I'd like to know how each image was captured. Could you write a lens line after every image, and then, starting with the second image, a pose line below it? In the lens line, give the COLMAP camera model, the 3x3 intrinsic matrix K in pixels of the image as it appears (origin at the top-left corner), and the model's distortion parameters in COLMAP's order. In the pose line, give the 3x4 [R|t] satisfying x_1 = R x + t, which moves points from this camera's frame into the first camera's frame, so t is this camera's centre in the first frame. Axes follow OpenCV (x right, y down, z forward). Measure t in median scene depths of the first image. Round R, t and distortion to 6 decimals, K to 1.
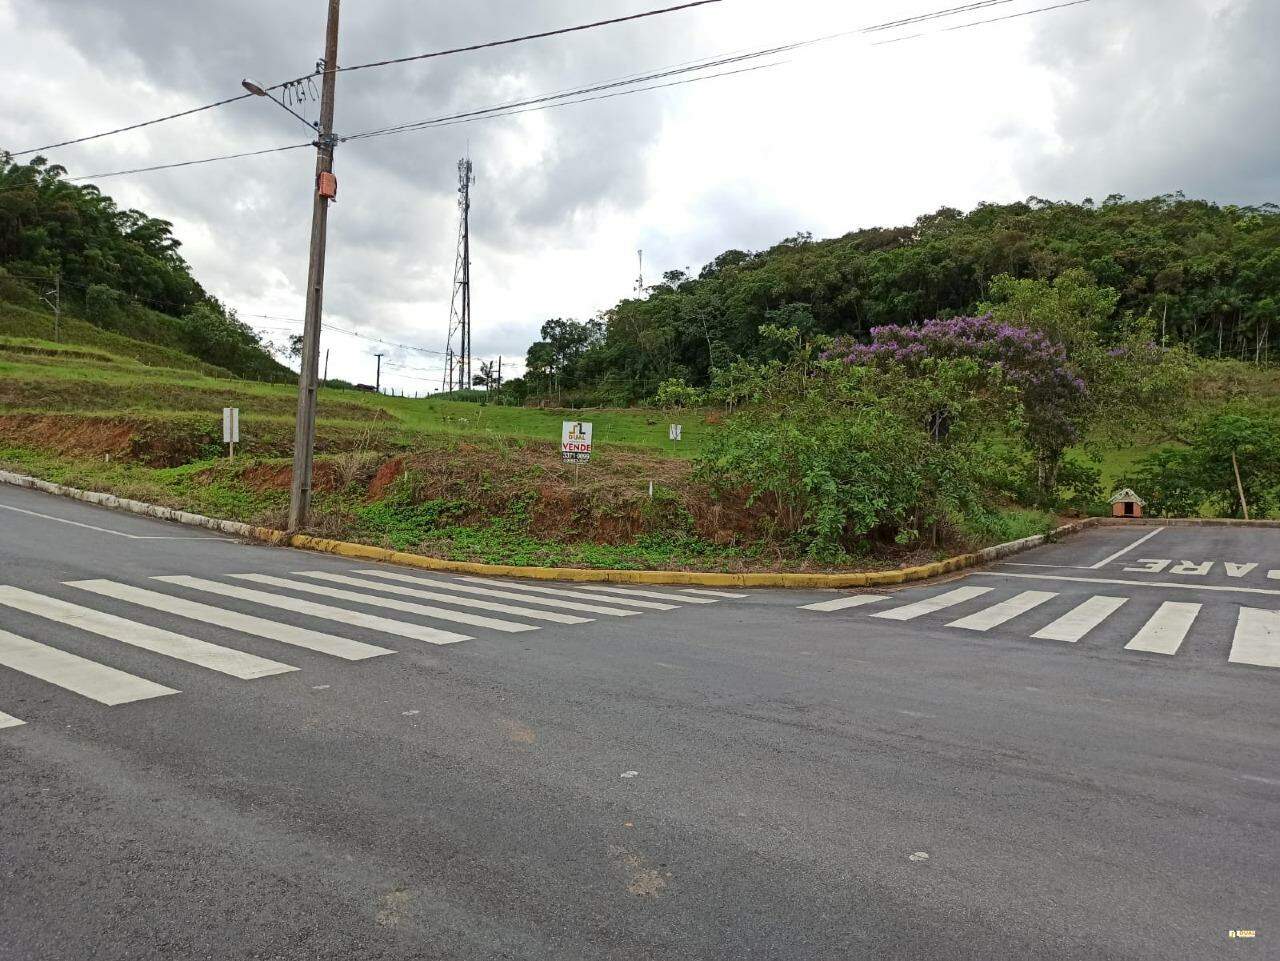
lens RADIAL K [[945.4, 0, 636.8], [0, 945.4, 483.7], [0, 0, 1]] dist [0.058087, -0.047062]
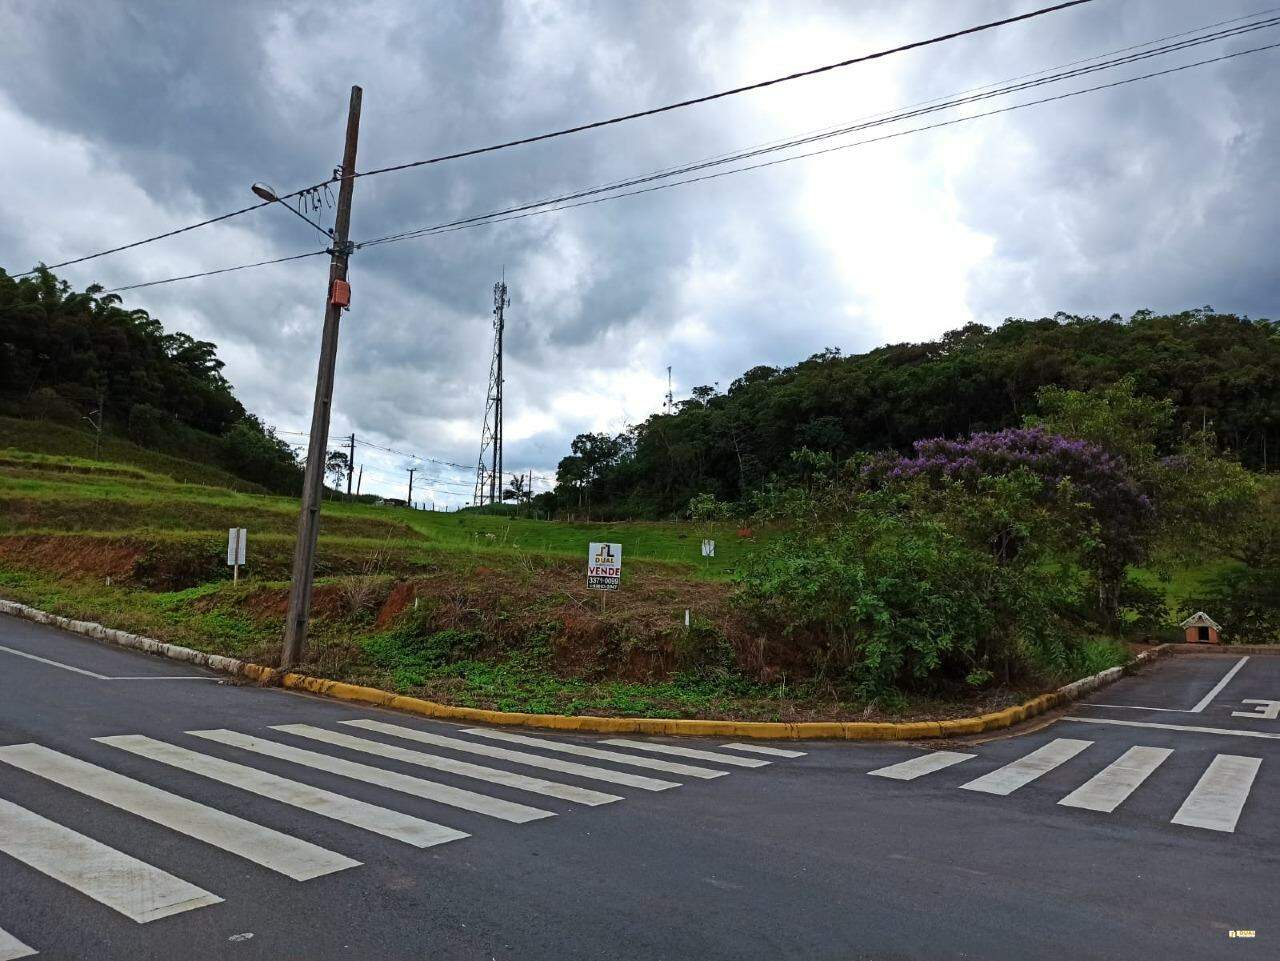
lens RADIAL K [[945.4, 0, 636.8], [0, 945.4, 483.7], [0, 0, 1]] dist [0.058087, -0.047062]
pose [[0.999500, -0.003336, -0.031457, -0.000501], [-0.000427, 0.992908, -0.118885, -0.001944], [0.031631, 0.118839, 0.992410, 0.012697]]
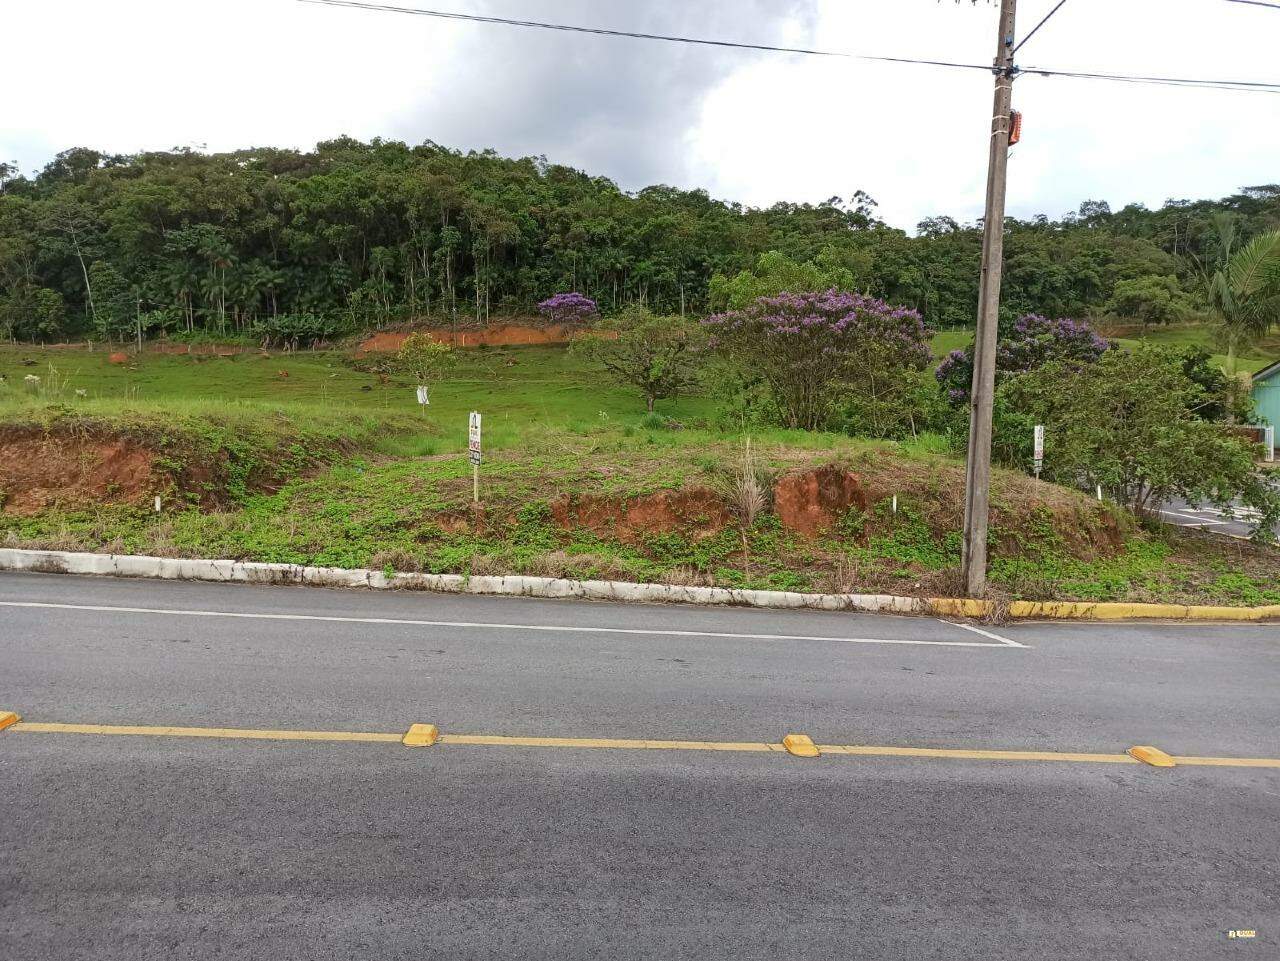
lens RADIAL K [[945.4, 0, 636.8], [0, 945.4, 483.7], [0, 0, 1]] dist [0.058087, -0.047062]
pose [[0.773067, -0.083575, 0.628795, -0.126610], [0.039717, 0.995715, 0.083513, -0.013683], [-0.633080, -0.039587, 0.773073, 0.073317]]
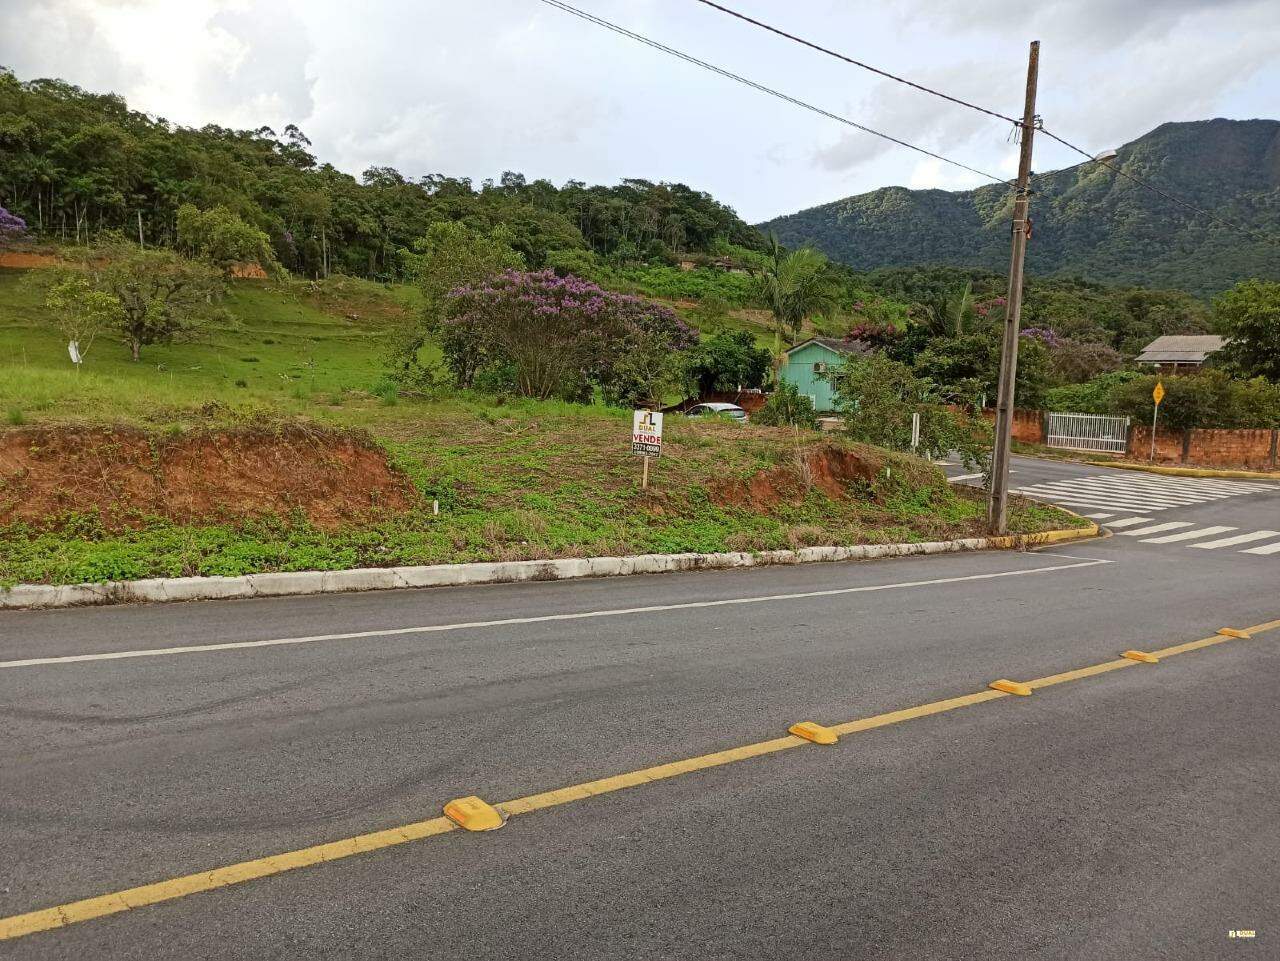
lens RADIAL K [[945.4, 0, 636.8], [0, 945.4, 483.7], [0, 0, 1]] dist [0.058087, -0.047062]
pose [[0.283110, -0.147804, 0.947630, -0.192355], [0.004977, 0.988267, 0.152656, -0.023103], [-0.959074, -0.038503, 0.280524, 0.135560]]
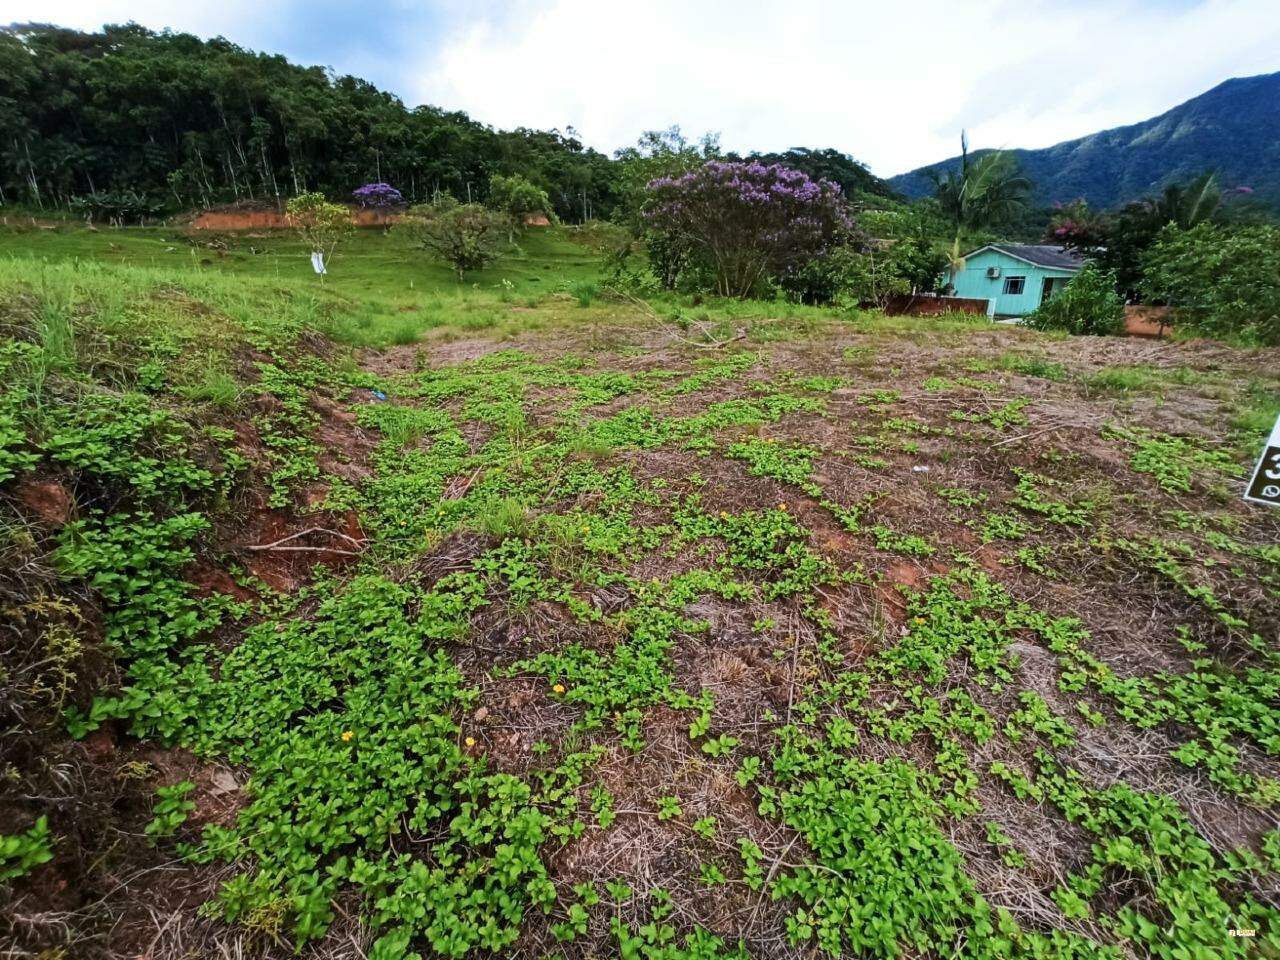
lens RADIAL K [[582.4, 0, 642.8], [0, 582.4, 467.3], [0, 0, 1]] dist [-0.033979, 0.016328]
pose [[0.498682, -0.294720, 0.815142, -0.094683], [0.028396, 0.945470, 0.324469, -0.014521], [-0.866320, -0.138660, 0.479858, 0.179787]]
